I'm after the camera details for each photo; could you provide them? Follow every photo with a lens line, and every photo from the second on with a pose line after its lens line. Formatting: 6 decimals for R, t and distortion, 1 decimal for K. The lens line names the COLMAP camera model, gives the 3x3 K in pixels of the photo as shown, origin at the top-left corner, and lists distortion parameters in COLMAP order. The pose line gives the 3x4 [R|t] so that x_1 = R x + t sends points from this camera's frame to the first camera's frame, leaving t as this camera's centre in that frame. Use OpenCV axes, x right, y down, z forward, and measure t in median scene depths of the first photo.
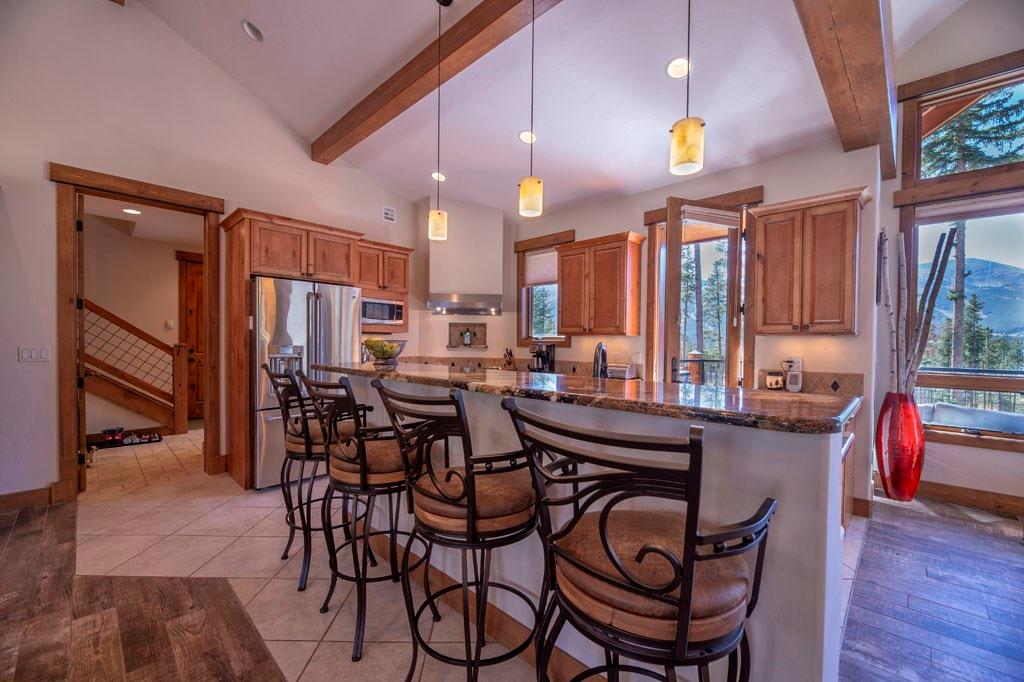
lens RADIAL K [[420.9, 0, 513.1], [0, 420.9, 343.9], [0, 0, 1]] dist [0.015329, -0.002600]
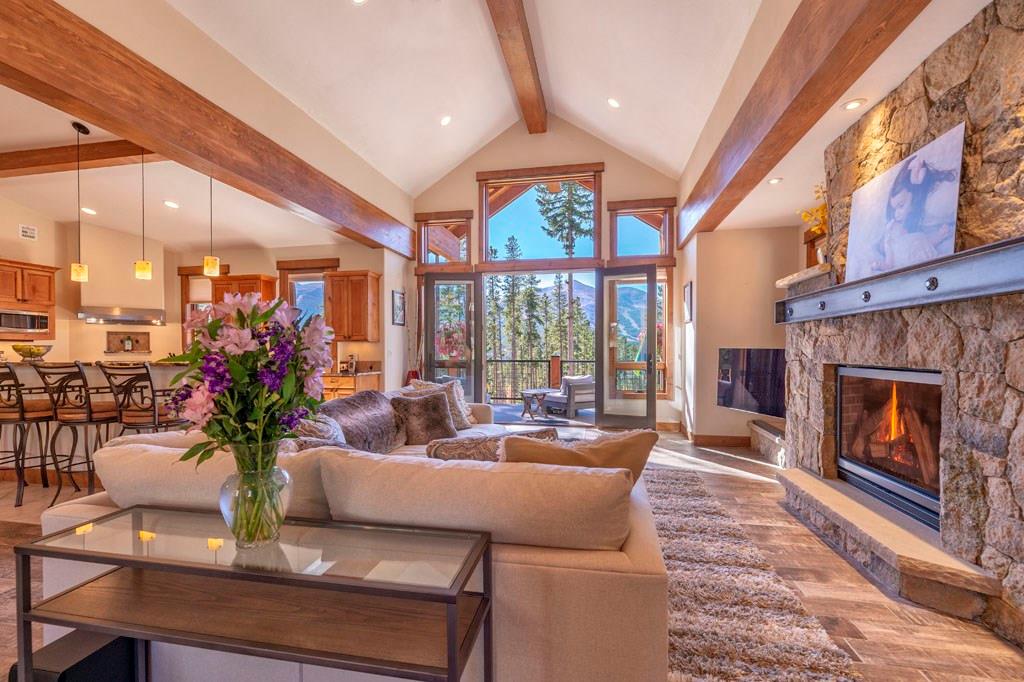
lens RADIAL K [[420.9, 0, 507.9], [0, 420.9, 350.8], [0, 0, 1]] dist [0.015329, -0.002600]
pose [[0.843511, -0.014207, 0.536925, 0.173307], [0.015248, 0.999881, 0.002502, 0.018784], [-0.536896, 0.006076, 0.843627, -0.668295]]
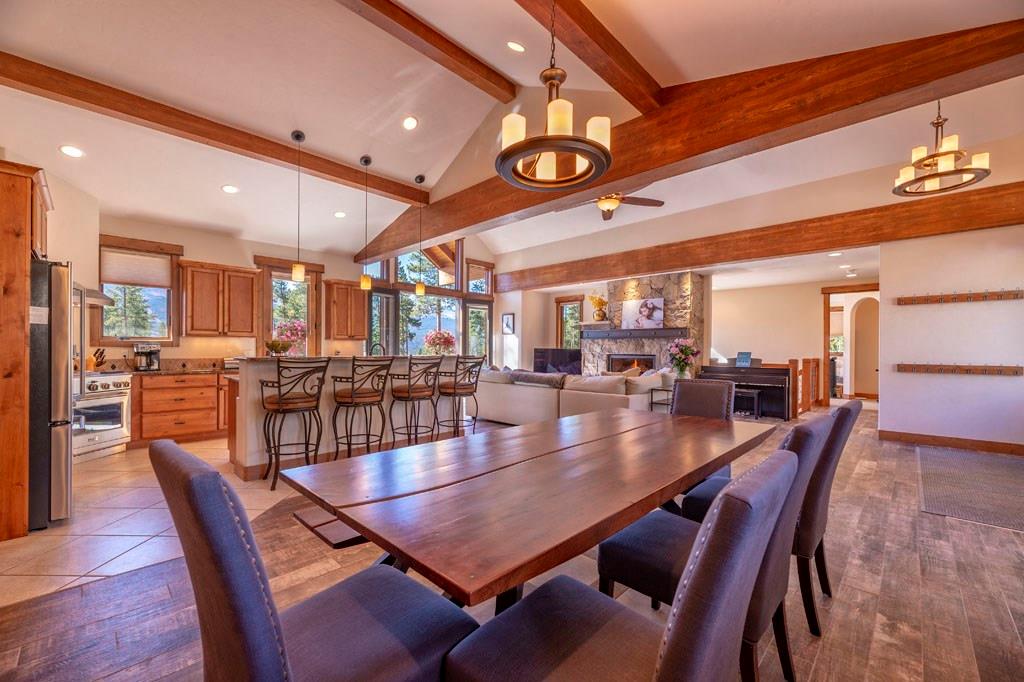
lens RADIAL K [[420.9, 0, 495.9], [0, 420.9, 348.8], [0, 0, 1]] dist [0.015329, -0.002600]
pose [[0.027063, -0.008463, 0.999598, -1.046687], [0.001387, 0.999964, 0.008428, 0.005753], [-0.999633, 0.001159, 0.027073, 0.108474]]
